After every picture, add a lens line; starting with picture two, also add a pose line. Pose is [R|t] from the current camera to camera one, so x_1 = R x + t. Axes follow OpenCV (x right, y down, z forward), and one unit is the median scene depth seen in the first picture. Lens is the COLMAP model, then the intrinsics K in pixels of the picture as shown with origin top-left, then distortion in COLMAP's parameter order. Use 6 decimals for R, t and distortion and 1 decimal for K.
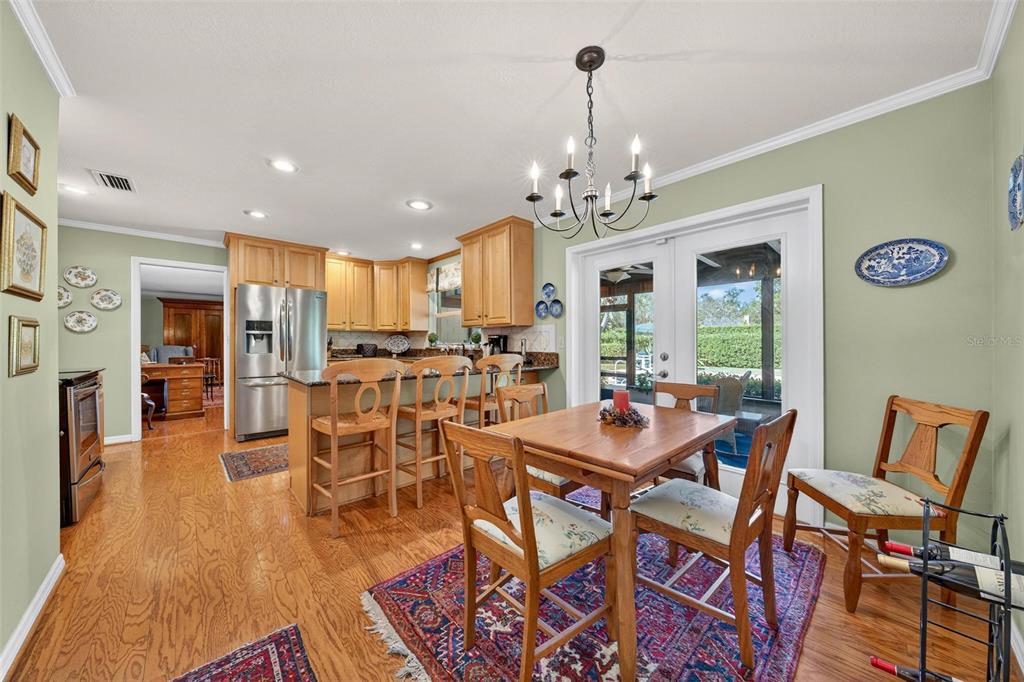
lens RADIAL K [[349.5, 0, 510.3], [0, 349.5, 341.5], [0, 0, 1]] dist [-0.005703, 0.000648]
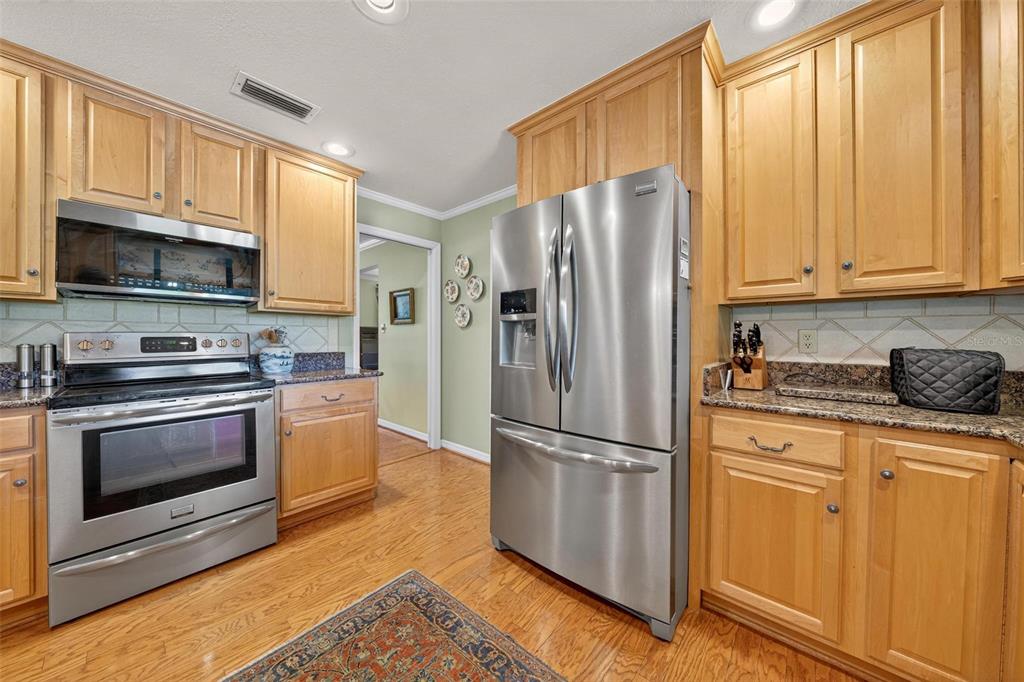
lens RADIAL K [[349.5, 0, 513.4], [0, 349.5, 336.1], [0, 0, 1]] dist [-0.005703, 0.000648]
pose [[0.103972, -0.003710, -0.994573, -0.272454], [0.000756, 0.999993, -0.003652, -0.000965], [0.994580, -0.000372, 0.103974, 0.894121]]
